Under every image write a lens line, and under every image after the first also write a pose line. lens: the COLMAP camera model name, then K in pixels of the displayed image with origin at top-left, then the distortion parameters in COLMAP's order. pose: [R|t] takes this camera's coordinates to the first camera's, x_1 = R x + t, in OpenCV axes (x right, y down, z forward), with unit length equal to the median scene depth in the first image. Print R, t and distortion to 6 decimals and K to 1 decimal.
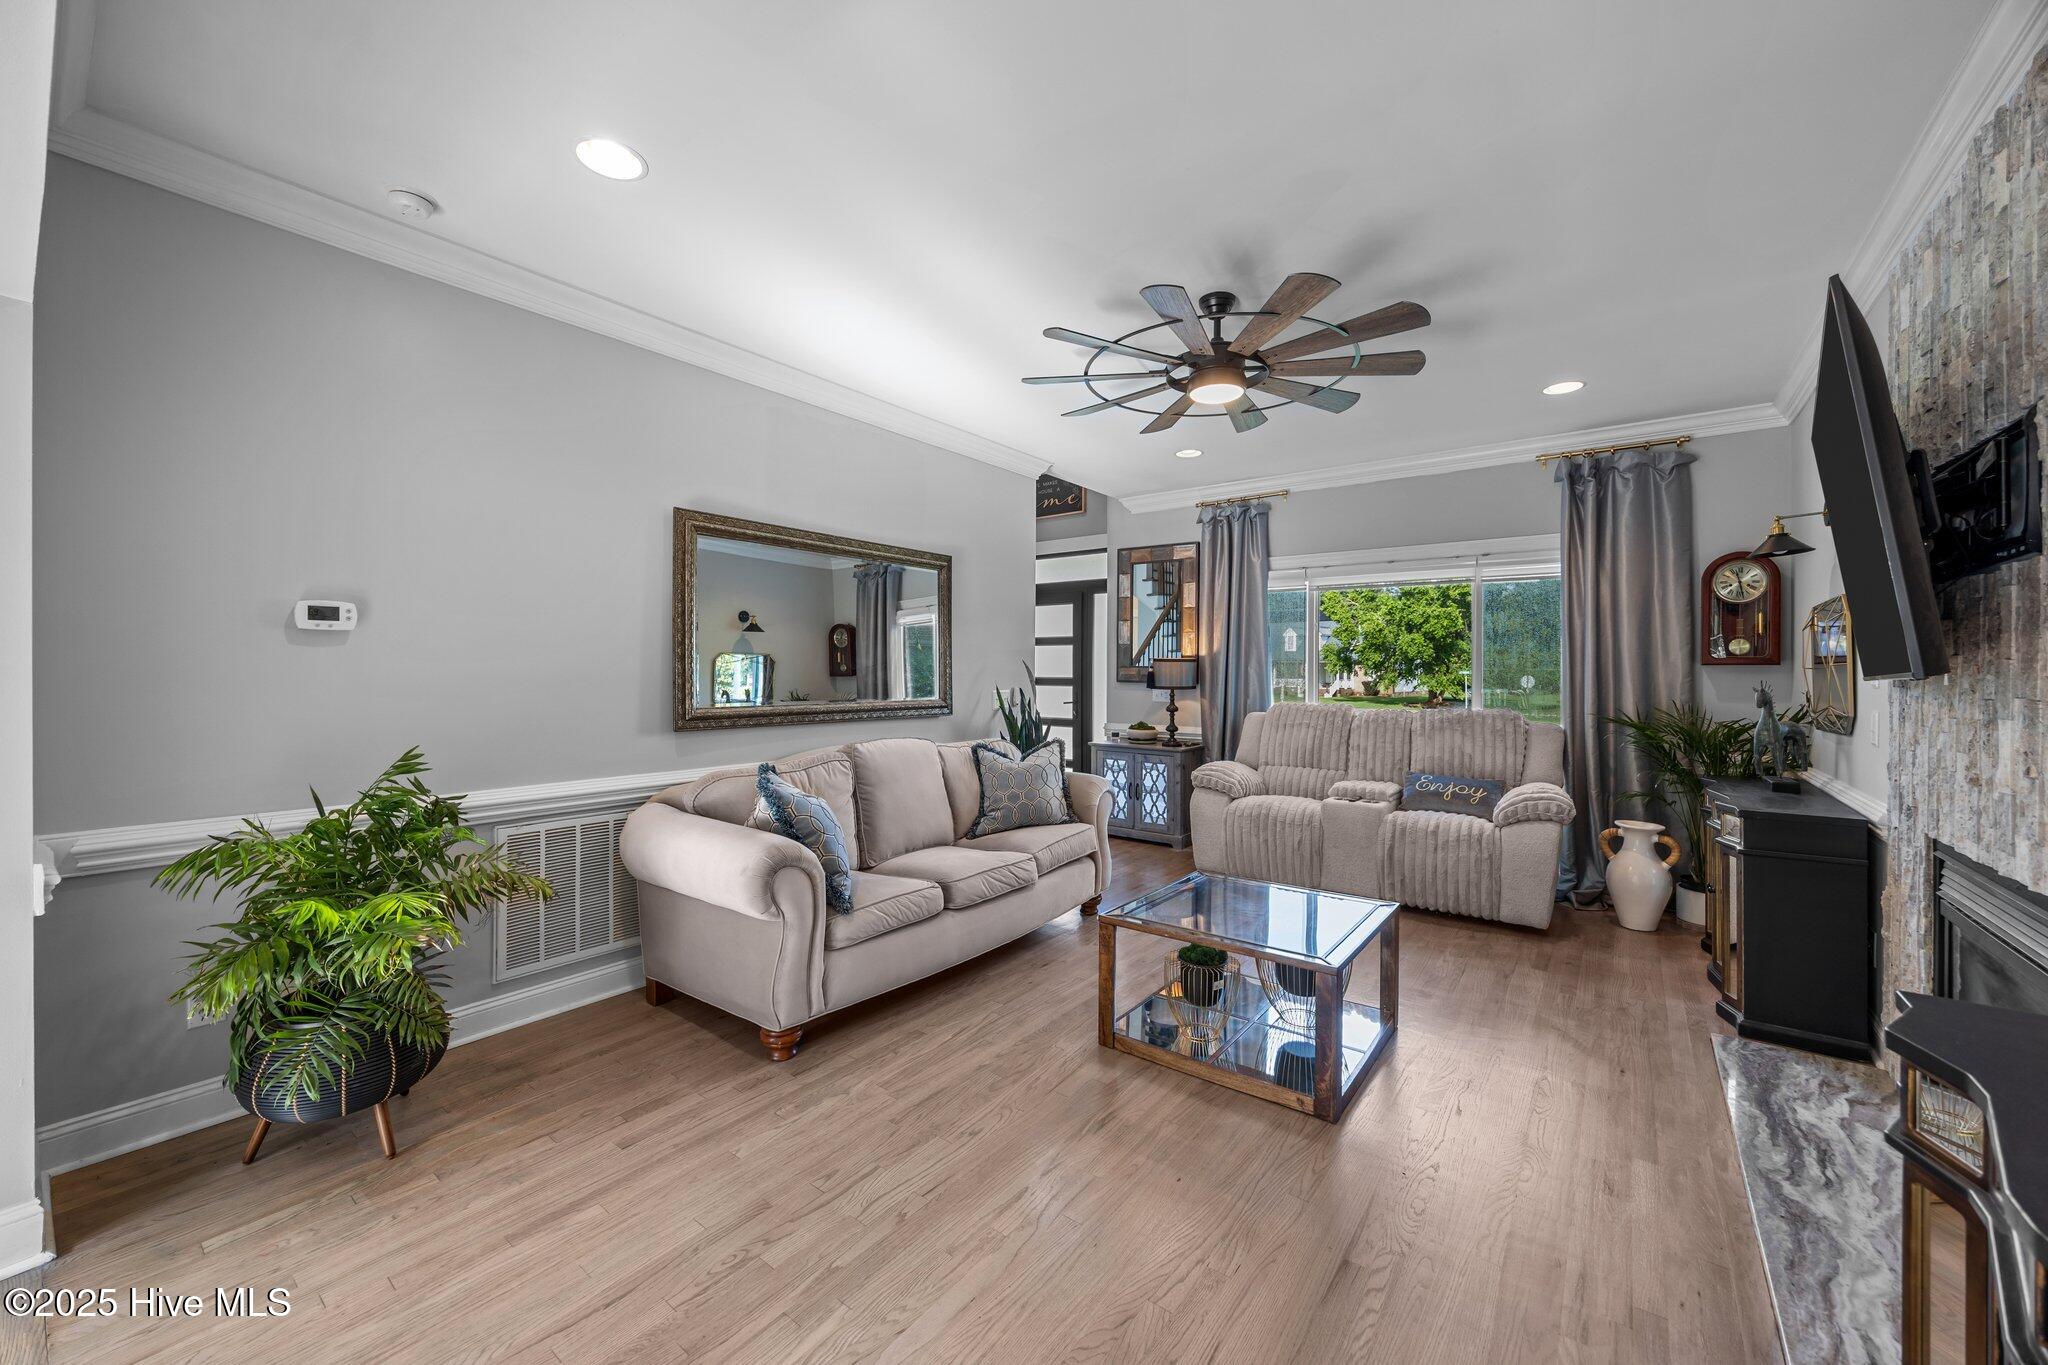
lens RADIAL K [[778.8, 0, 1025.4], [0, 778.8, 677.7], [0, 0, 1]] dist [-0.000275, 0.000006]
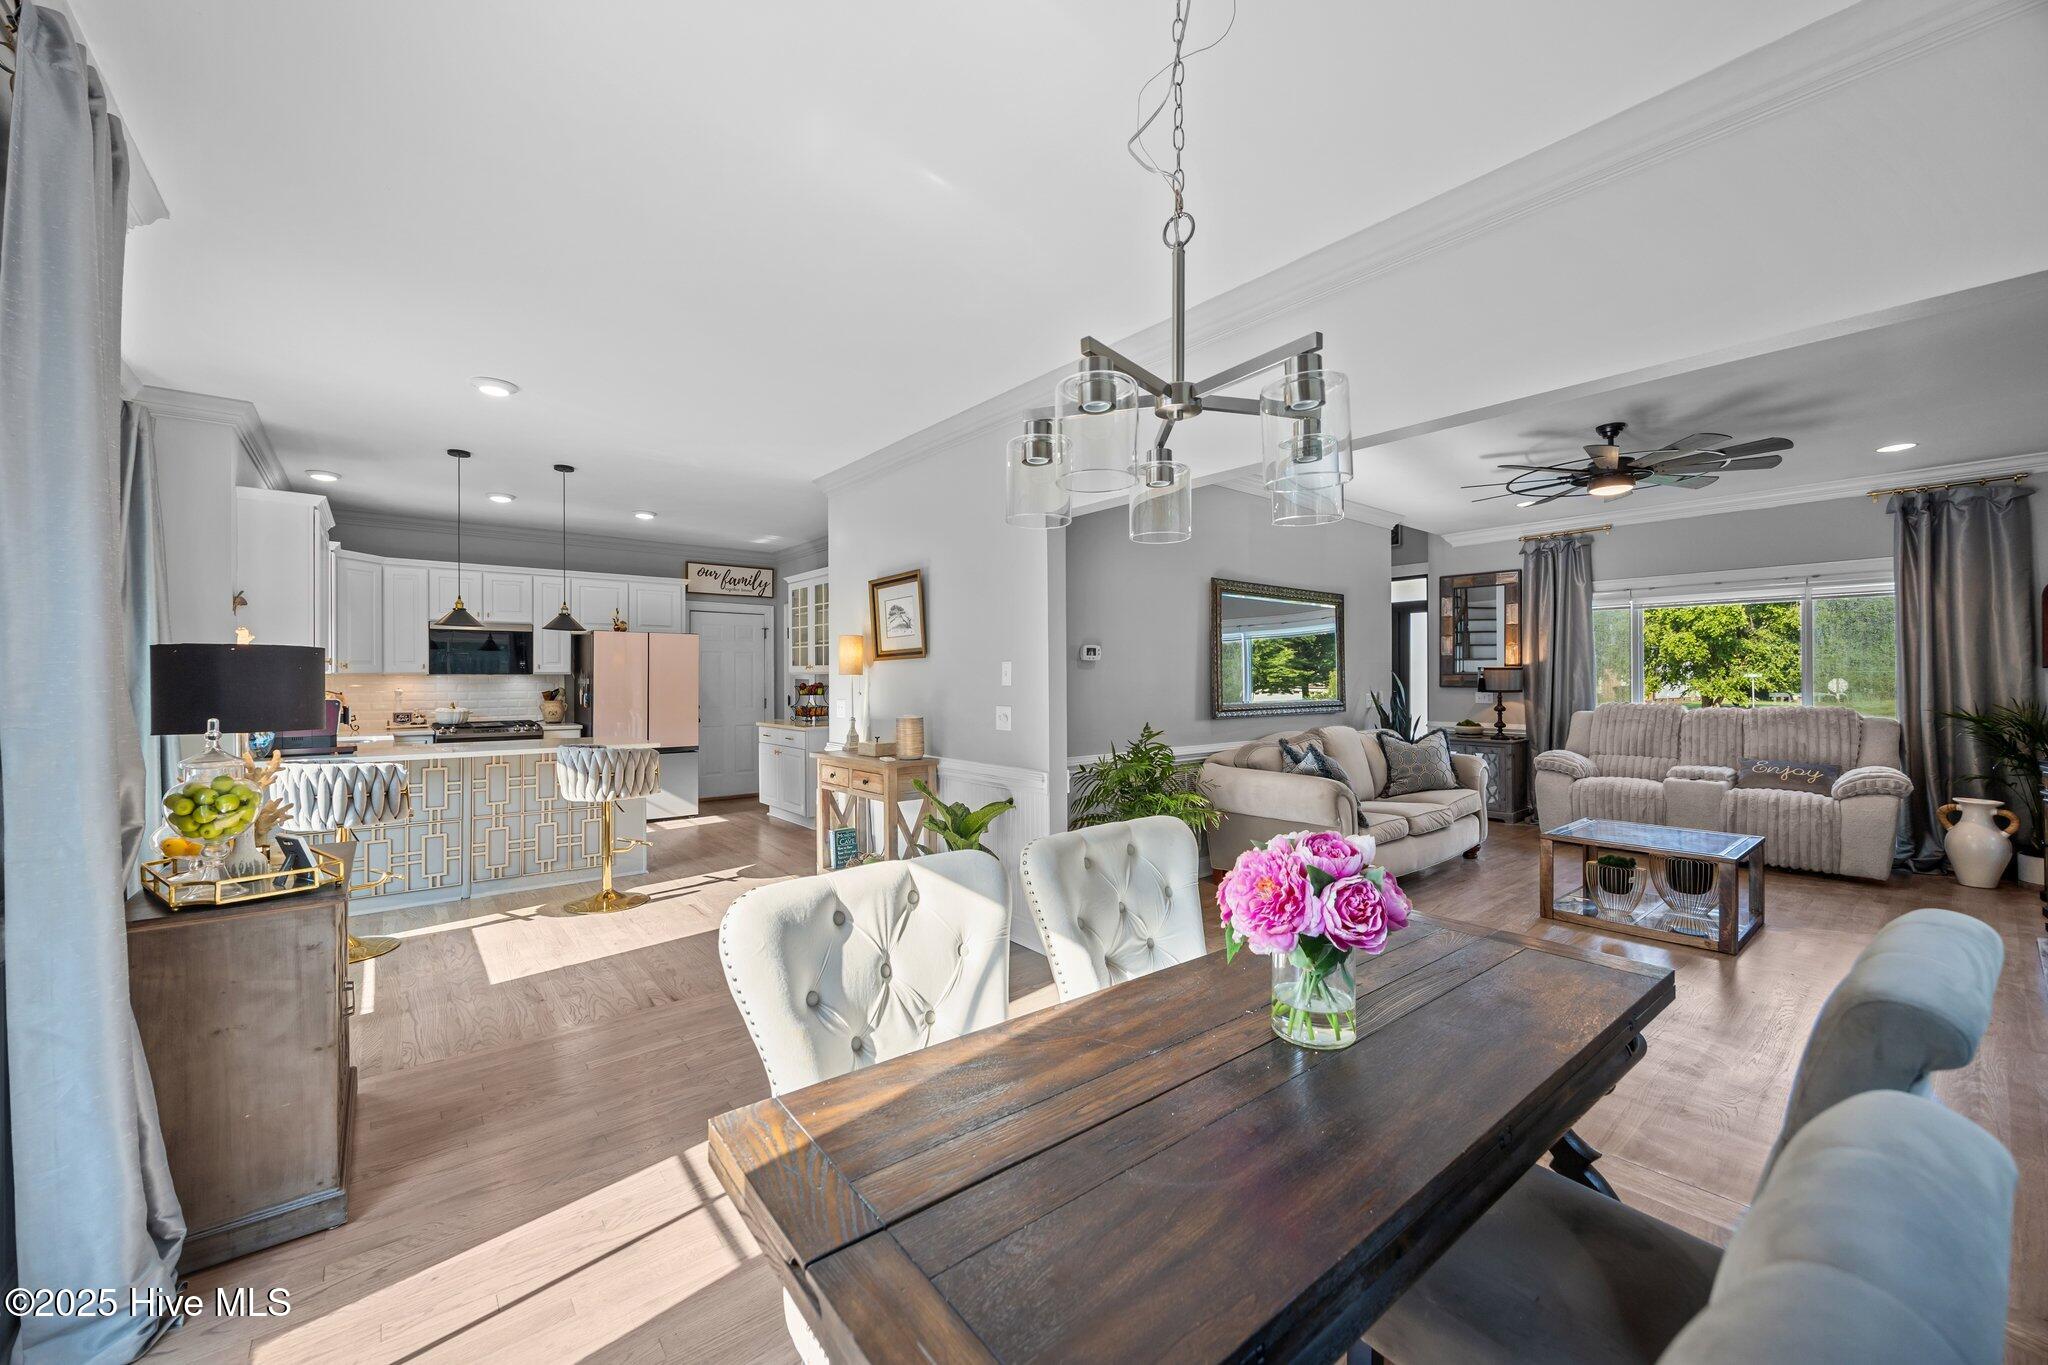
lens RADIAL K [[778.8, 0, 1024.0], [0, 778.8, 682.5], [0, 0, 1]] dist [-0.001968, -0.000553]
pose [[0.972598, -0.008765, -0.232327, -0.337687], [0.007574, 0.999953, -0.006017, 0.001252], [0.232369, 0.004092, 0.972619, -0.469920]]
